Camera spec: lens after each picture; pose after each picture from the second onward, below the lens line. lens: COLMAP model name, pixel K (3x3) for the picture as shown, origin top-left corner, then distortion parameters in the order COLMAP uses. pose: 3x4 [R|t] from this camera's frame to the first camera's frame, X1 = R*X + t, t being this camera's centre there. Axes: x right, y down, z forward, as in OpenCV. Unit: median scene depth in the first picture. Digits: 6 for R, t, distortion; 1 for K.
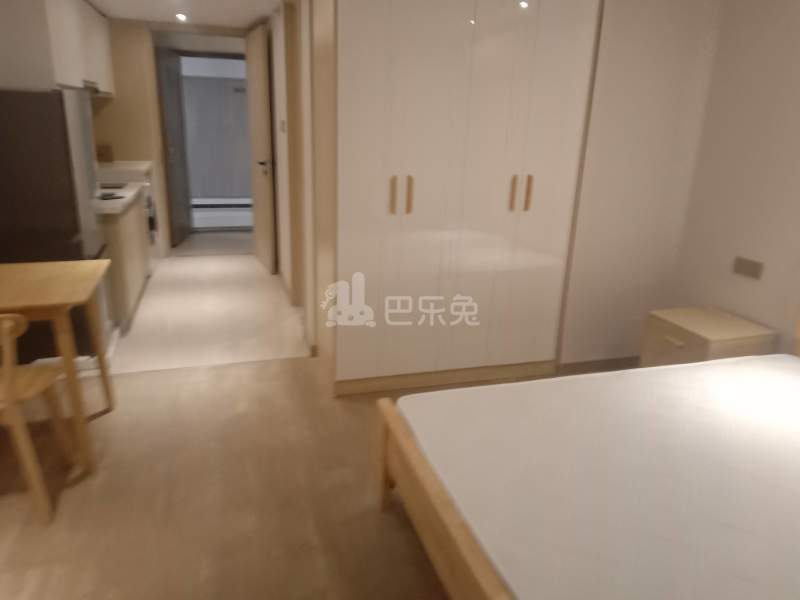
lens RADIAL K [[588.2, 0, 400.0], [0, 588.2, 300.0], [0, 0, 1]] dist [0.006200, 0.000847]
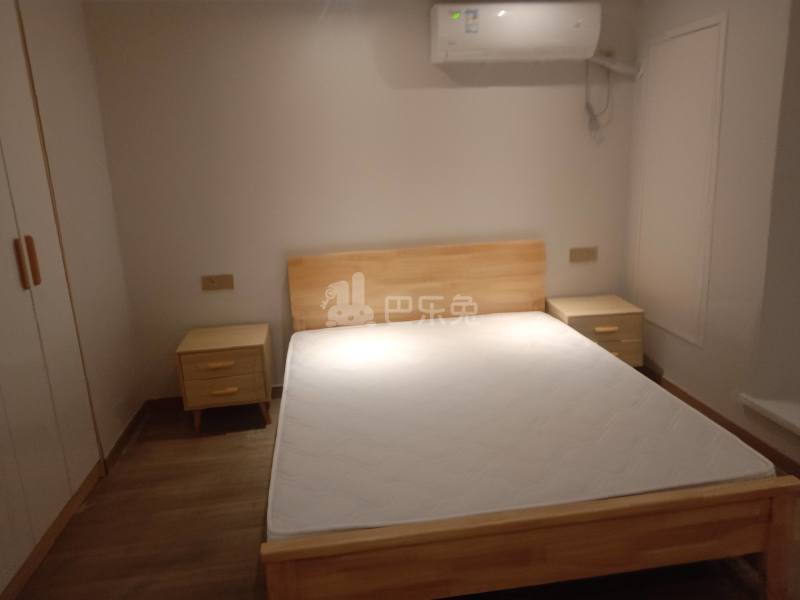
lens RADIAL K [[588.2, 0, 400.0], [0, 588.2, 300.0], [0, 0, 1]] dist [0.006200, 0.000847]
pose [[0.156707, -0.269638, 0.950125, -0.419527], [0.346551, 0.915856, 0.202755, -0.129410], [-0.924849, 0.297493, 0.236964, 0.427471]]
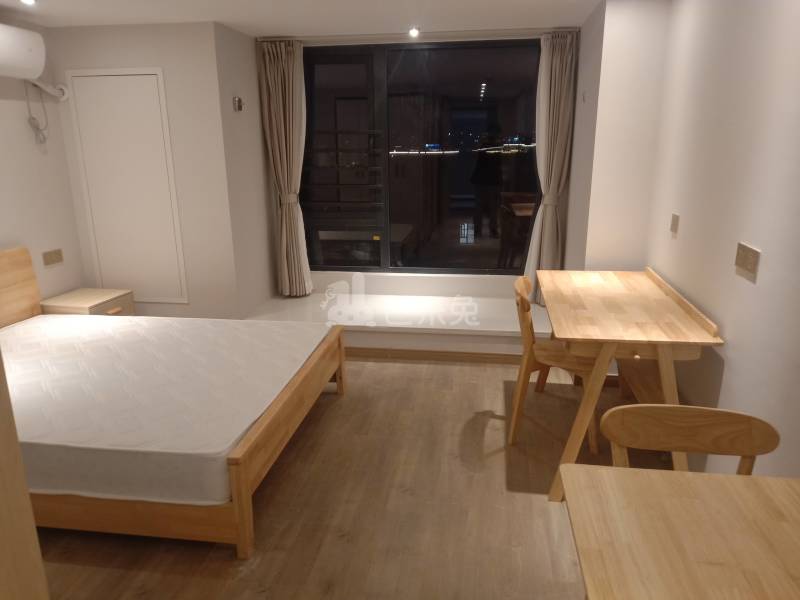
lens RADIAL K [[588.2, 0, 400.0], [0, 588.2, 300.0], [0, 0, 1]] dist [0.006200, 0.000847]
pose [[-0.915306, -0.112865, 0.386623, -0.411965], [0.109979, 0.853413, 0.509500, -0.325897], [-0.387454, 0.508869, -0.768721, 1.049014]]
